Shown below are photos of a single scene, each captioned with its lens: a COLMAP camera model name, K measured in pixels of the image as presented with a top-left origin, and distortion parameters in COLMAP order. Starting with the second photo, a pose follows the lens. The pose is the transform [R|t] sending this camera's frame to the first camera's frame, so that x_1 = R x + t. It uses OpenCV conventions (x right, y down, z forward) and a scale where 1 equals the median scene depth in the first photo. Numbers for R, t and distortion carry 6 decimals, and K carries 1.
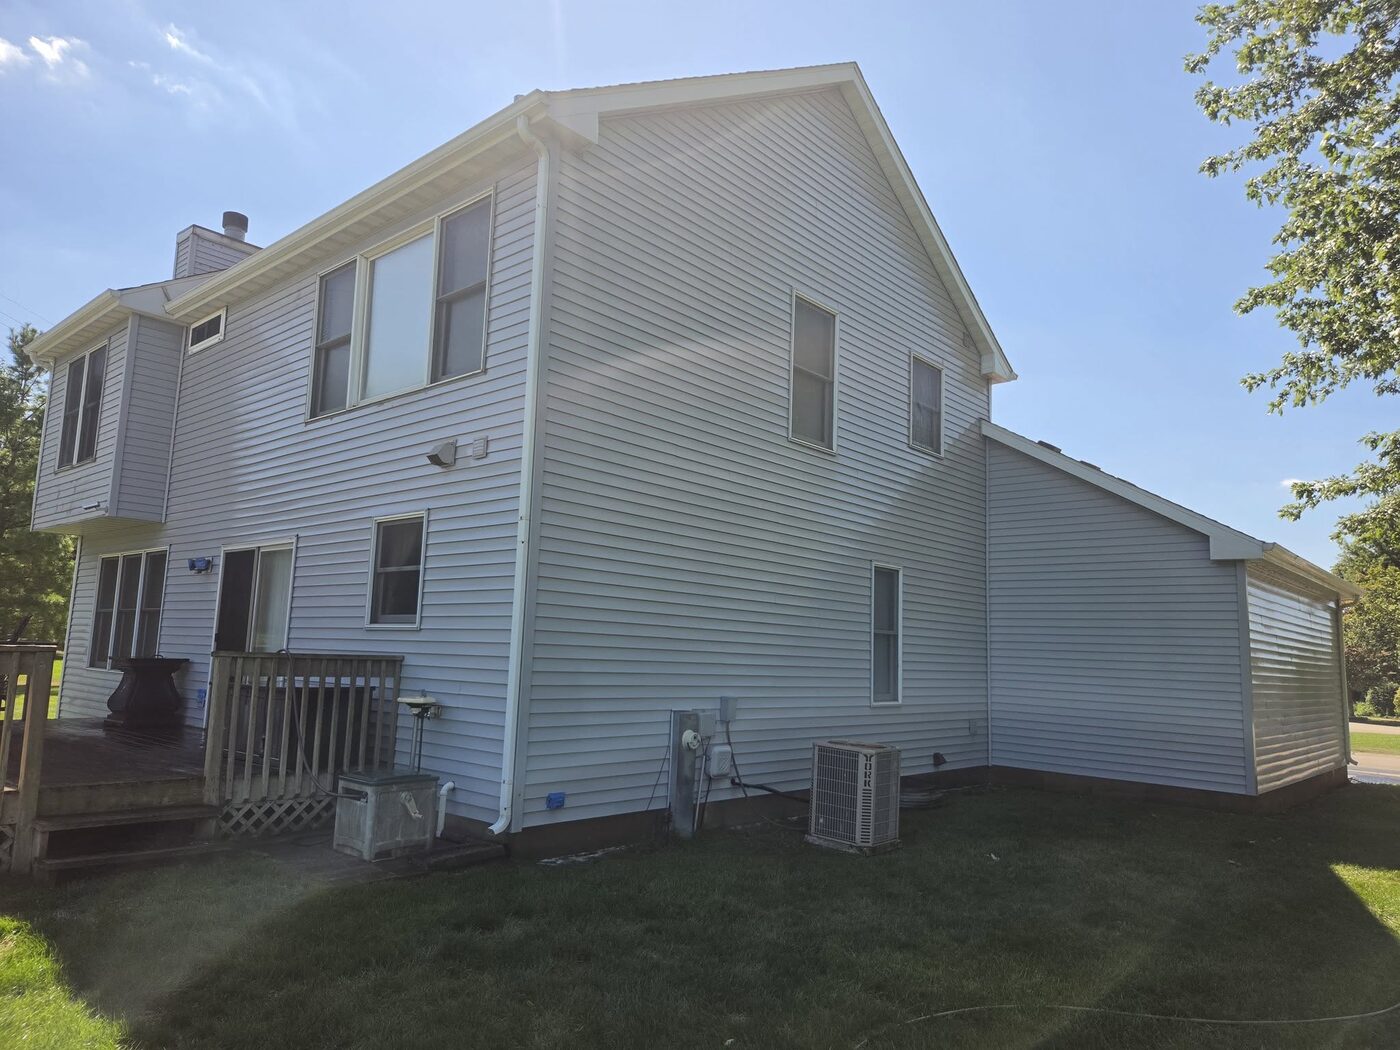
lens RADIAL K [[949.5, 0, 712.3], [0, 949.5, 525.8], [0, 0, 1]] dist [0.063560, -0.044891]
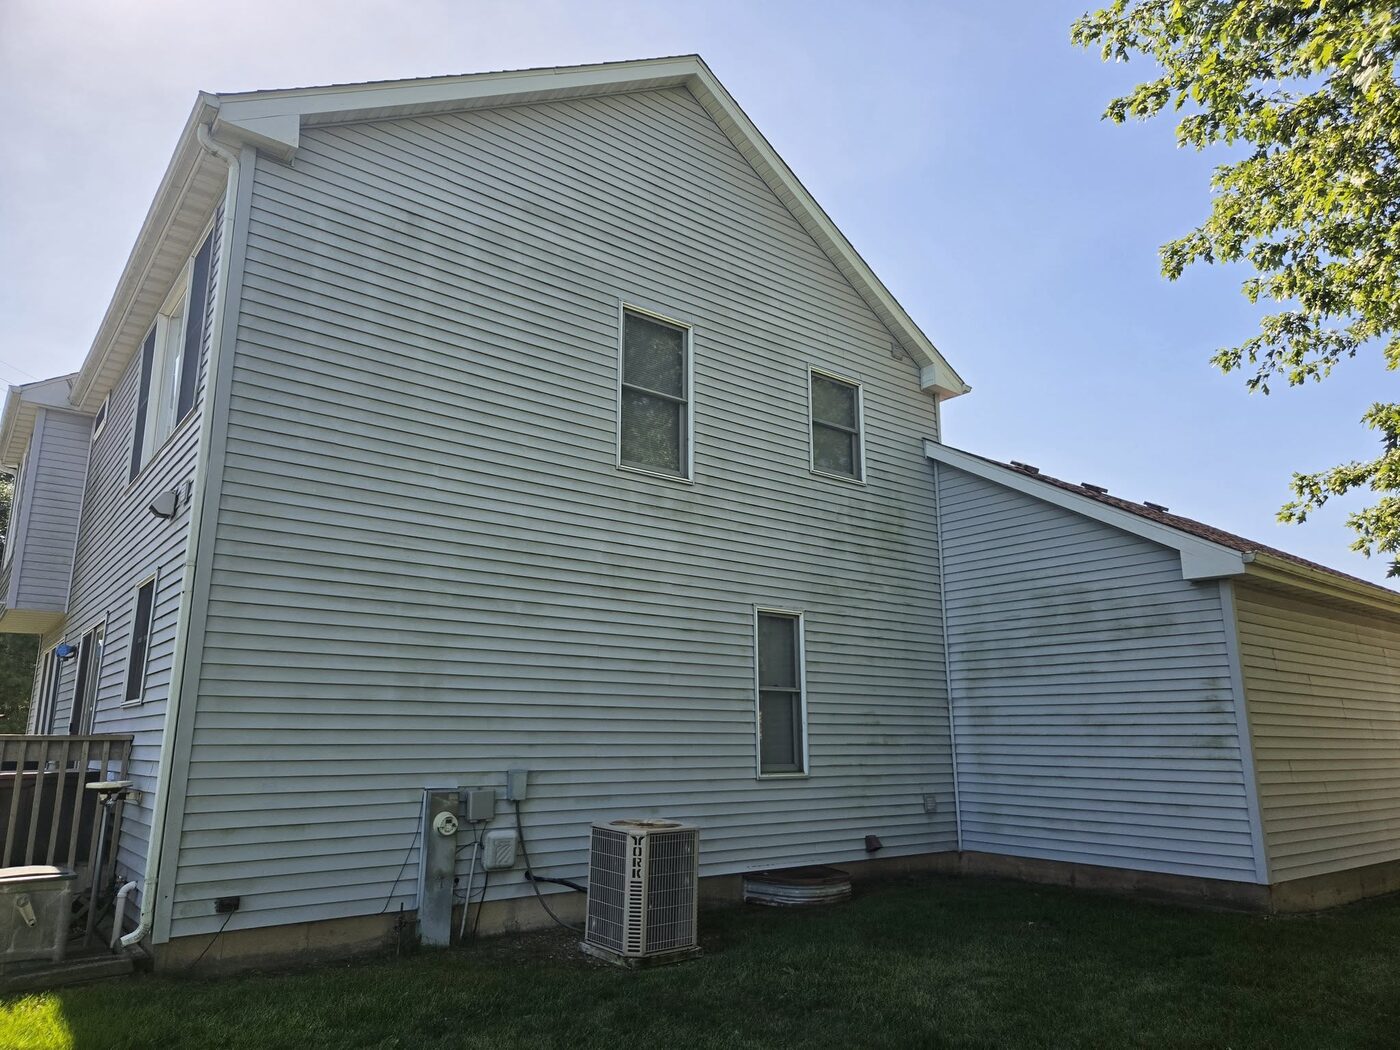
lens RADIAL K [[949.5, 0, 698.5], [0, 949.5, 527.3], [0, 0, 1]] dist [0.063560, -0.044891]
pose [[0.983517, -0.073413, -0.165244, 0.261381], [0.058087, 0.993709, -0.095746, 0.045697], [0.171234, 0.084570, 0.981594, 0.148396]]
